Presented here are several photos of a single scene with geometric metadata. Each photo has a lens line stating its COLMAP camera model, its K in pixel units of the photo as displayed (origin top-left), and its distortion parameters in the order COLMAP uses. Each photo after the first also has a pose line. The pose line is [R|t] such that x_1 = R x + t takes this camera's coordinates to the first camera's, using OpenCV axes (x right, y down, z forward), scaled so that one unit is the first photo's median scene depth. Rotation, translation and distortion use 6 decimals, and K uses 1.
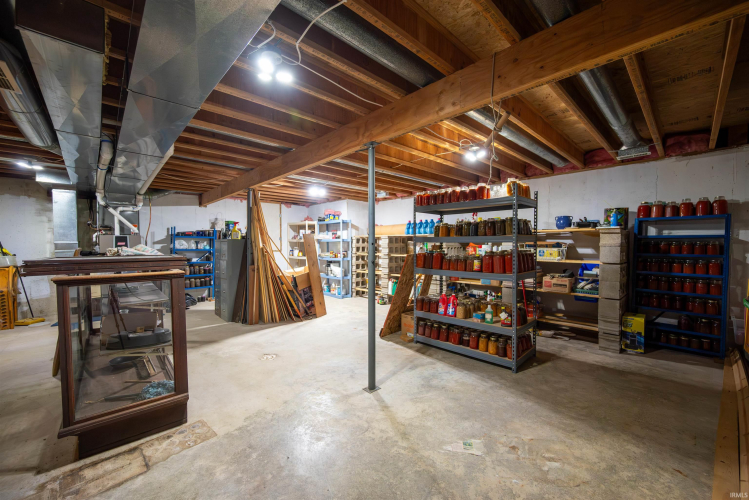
lens RADIAL K [[294.7, 0, 377.0], [0, 294.7, 253.2], [0, 0, 1]] dist [-0.000063, 0.000009]
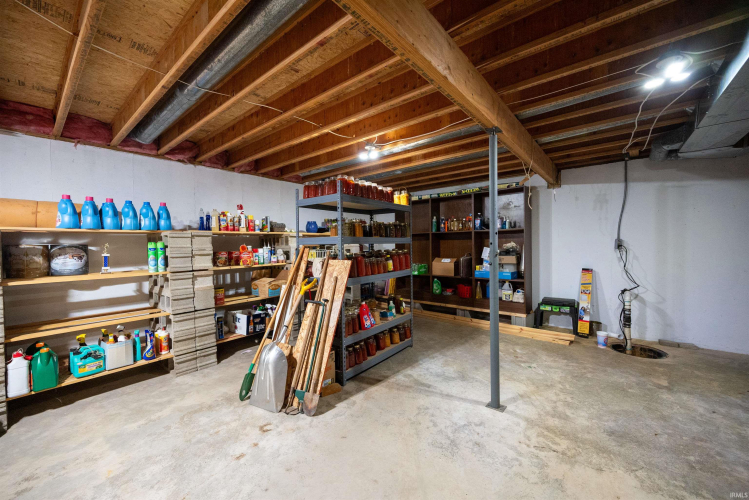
lens RADIAL K [[294.7, 0, 375.9], [0, 294.7, 251.2], [0, 0, 1]] dist [-0.000063, 0.000009]
pose [[-0.128072, -0.023693, 0.991482, -0.341971], [0.049896, 0.998295, 0.030301, -0.021038], [-0.990509, 0.053352, -0.126671, 0.588943]]
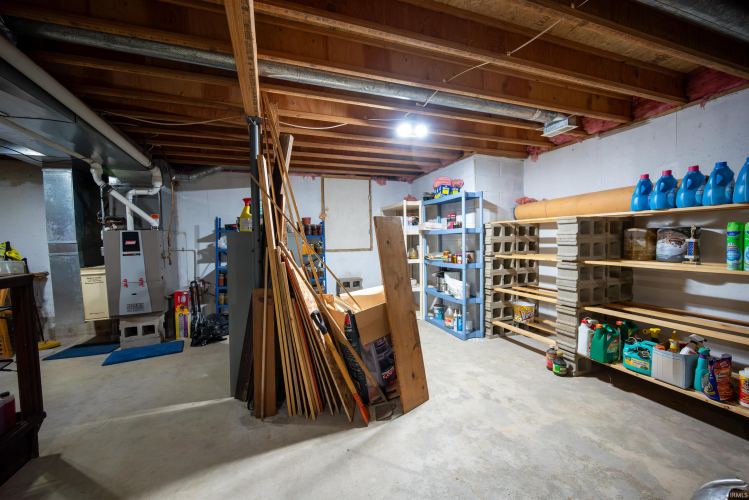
lens RADIAL K [[294.7, 0, 374.3], [0, 294.7, 249.6], [0, 0, 1]] dist [-0.000063, 0.000009]
pose [[0.913328, -0.000776, -0.407225, -0.054878], [0.003751, 0.999972, 0.006506, -0.015045], [0.407208, -0.007469, 0.913305, 0.472095]]
